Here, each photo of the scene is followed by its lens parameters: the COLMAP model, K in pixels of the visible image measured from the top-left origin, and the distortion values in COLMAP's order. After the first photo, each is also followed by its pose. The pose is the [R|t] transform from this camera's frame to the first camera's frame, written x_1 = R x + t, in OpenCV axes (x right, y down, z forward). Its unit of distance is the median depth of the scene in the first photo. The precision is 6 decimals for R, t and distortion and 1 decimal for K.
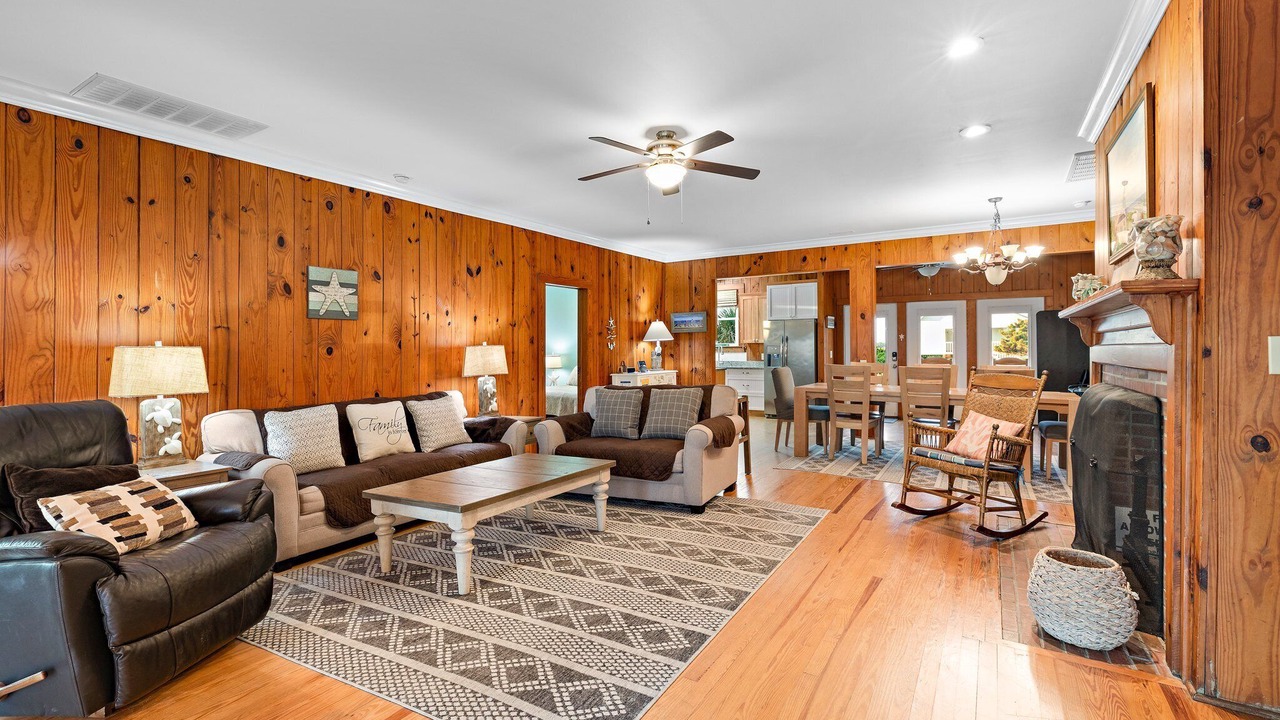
lens RADIAL K [[572.9, 0, 641.0], [0, 572.9, 345.2], [0, 0, 1]] dist [0.001933, 0.000184]
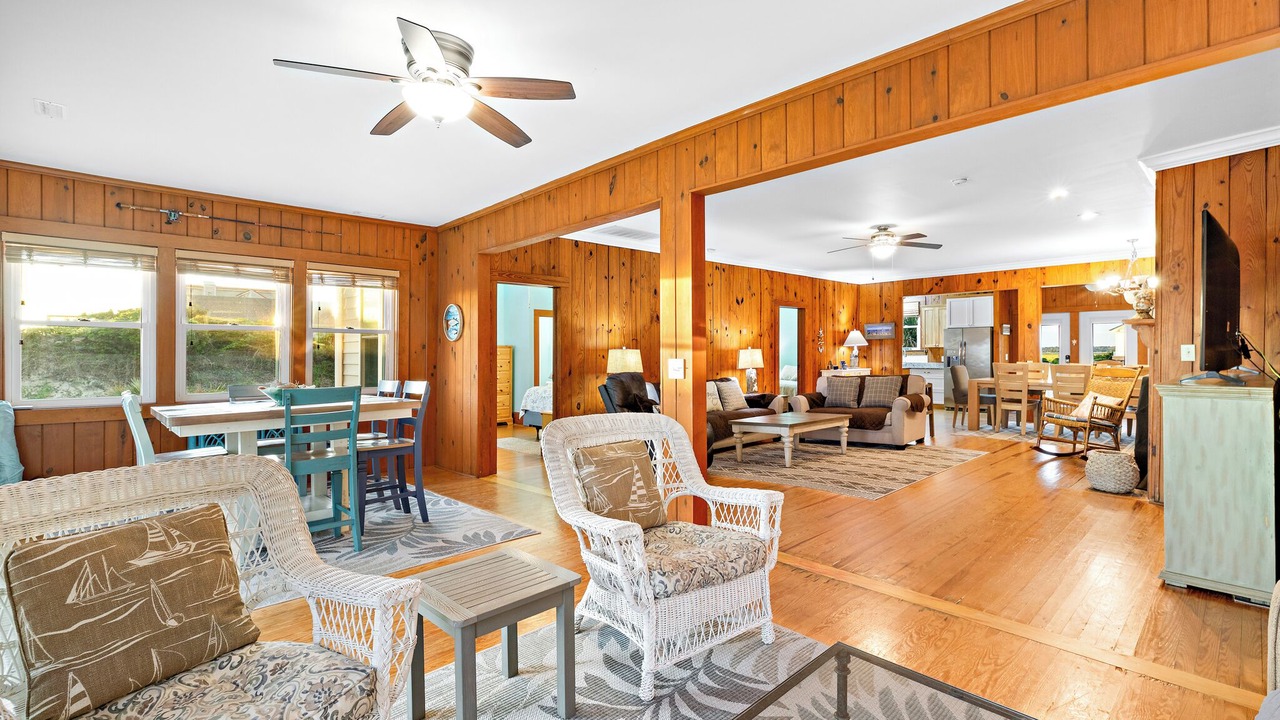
lens RADIAL K [[578.6, 0, 658.5], [0, 578.6, 353.8], [0, 0, 1]] dist [-0.001281, -0.000075]
pose [[0.970102, 0.002465, -0.242686, -0.162316], [-0.000666, 0.999972, 0.007494, 0.002065], [0.242697, -0.007109, 0.970076, -0.733997]]
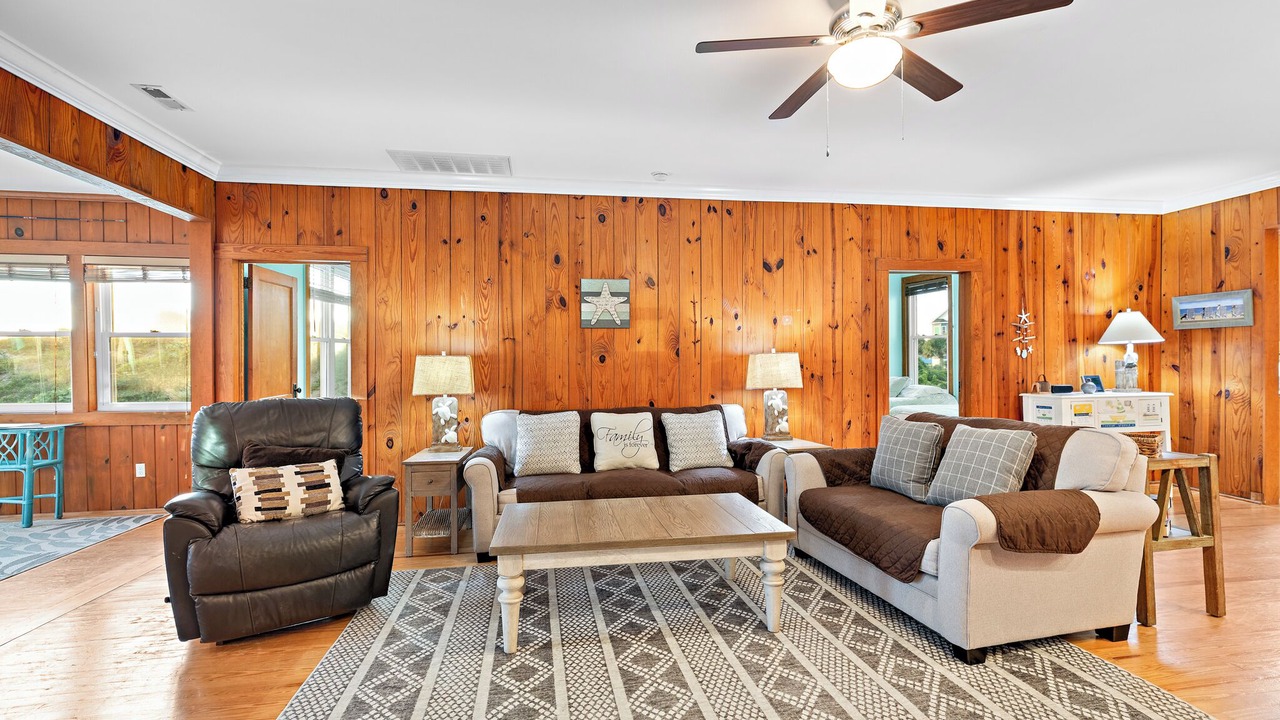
lens RADIAL K [[571.8, 0, 641.4], [0, 571.8, 353.3], [0, 0, 1]] dist [0.001711, 0.000211]
pose [[0.656073, 0.000572, -0.754697, 0.286013], [0.005009, 0.999974, 0.005112, -0.005099], [0.754681, -0.007134, 0.656053, 0.378188]]
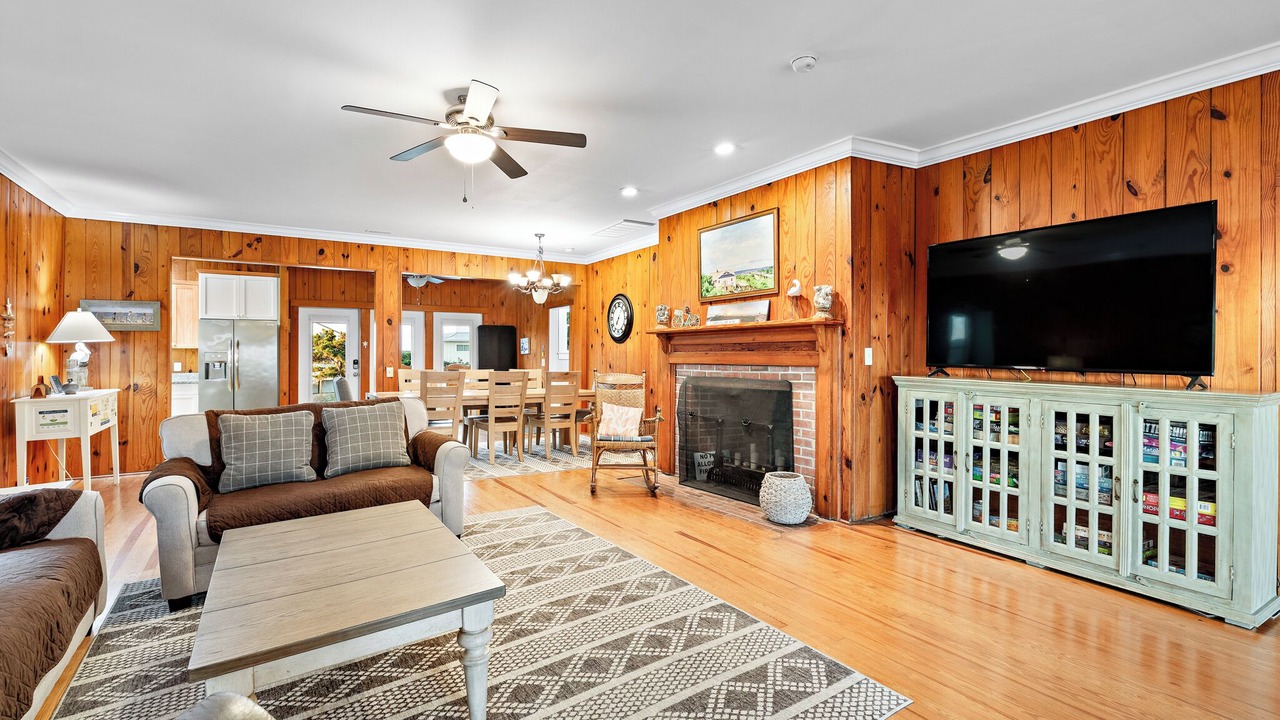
lens RADIAL K [[571.8, 0, 641.4], [0, 571.8, 353.3], [0, 0, 1]] dist [0.001711, 0.000211]
pose [[0.426031, 0.005446, 0.904692, -0.520871], [-0.004400, 0.999983, -0.003947, 0.007287], [-0.904698, -0.002299, 0.426048, 0.350598]]
